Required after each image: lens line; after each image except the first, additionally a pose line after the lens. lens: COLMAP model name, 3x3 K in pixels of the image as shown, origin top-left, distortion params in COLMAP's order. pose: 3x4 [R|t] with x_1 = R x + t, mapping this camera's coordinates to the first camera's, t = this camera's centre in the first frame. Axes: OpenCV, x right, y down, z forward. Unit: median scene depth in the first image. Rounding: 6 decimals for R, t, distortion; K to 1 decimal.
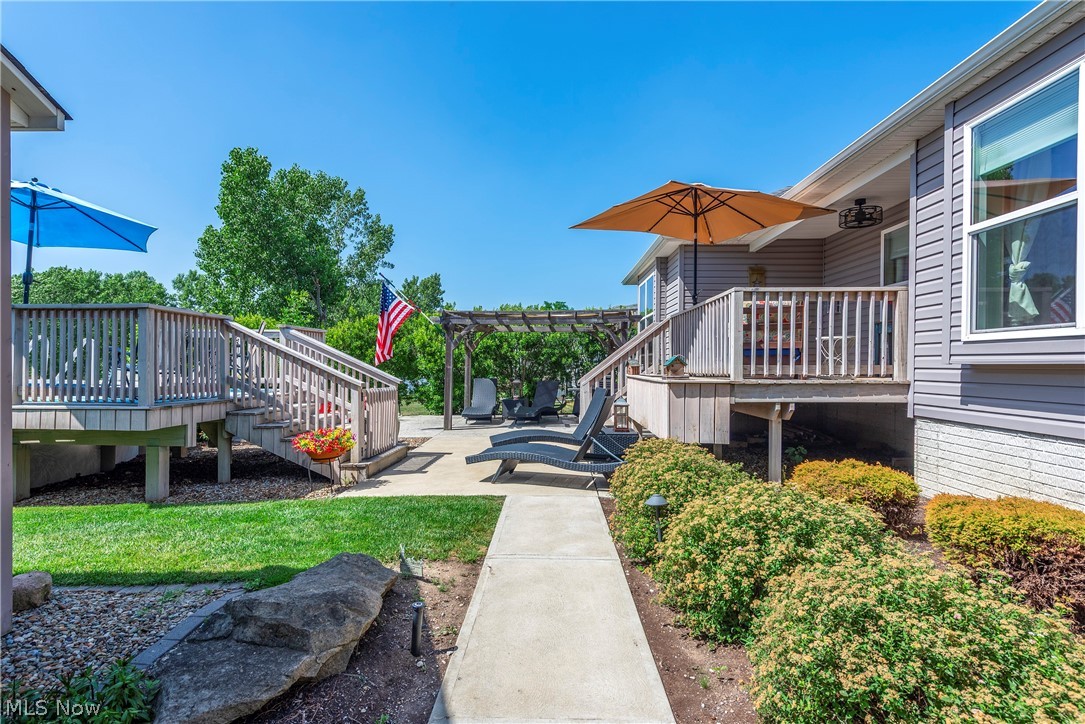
lens RADIAL K [[516.6, 0, 542.5], [0, 516.6, 362.0], [0, 0, 1]] dist [0.005140, -0.000043]
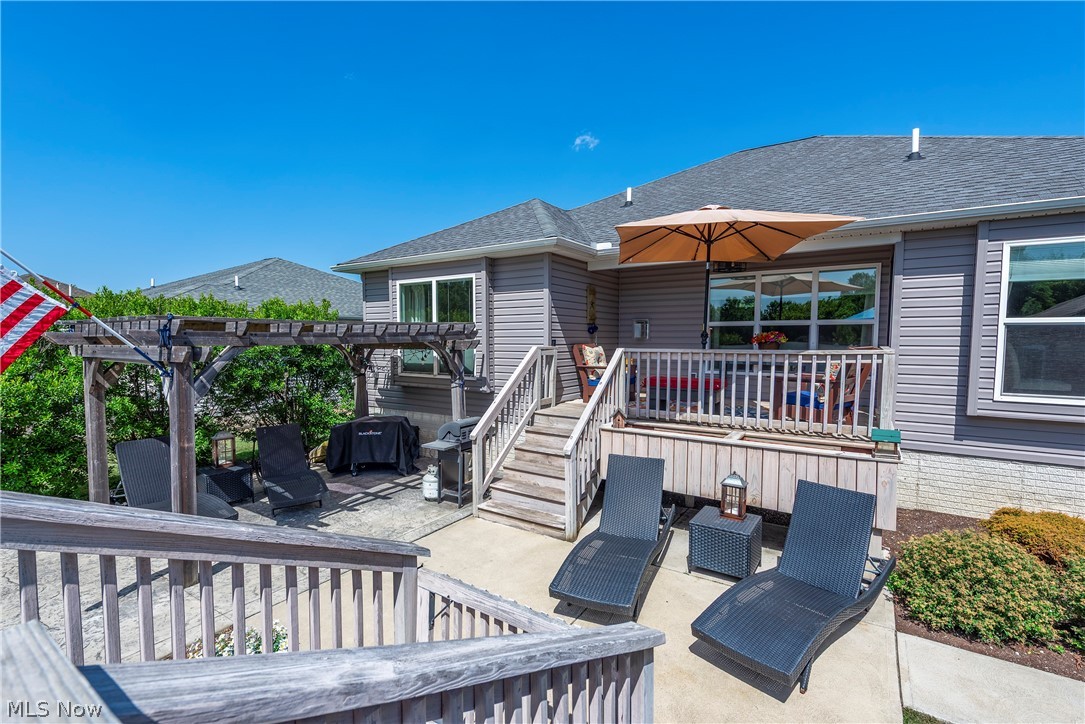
lens RADIAL K [[493.7, 0, 523.3], [0, 493.7, 364.4], [0, 0, 1]] dist [0.000270, -0.000012]
pose [[0.537610, -0.053300, 0.841508, -0.434676], [-0.000693, 0.997972, 0.063653, -0.097912], [-0.843194, -0.034804, 0.536482, 0.607088]]
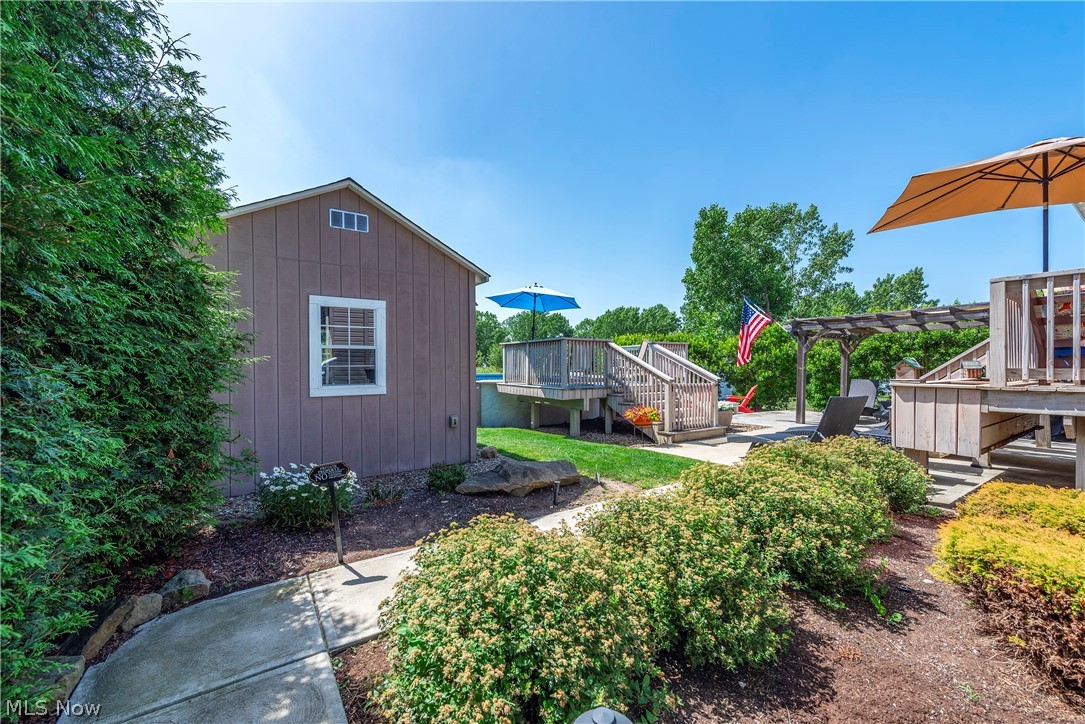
lens RADIAL K [[433.0, 0, 542.5], [0, 433.0, 362.0], [0, 0, 1]] dist [0.013463, 0.000021]
pose [[0.568604, -0.010119, -0.822549, 0.329501], [0.007874, 0.999945, -0.006858, -0.003036], [0.822573, -0.002577, 0.568653, -0.018575]]
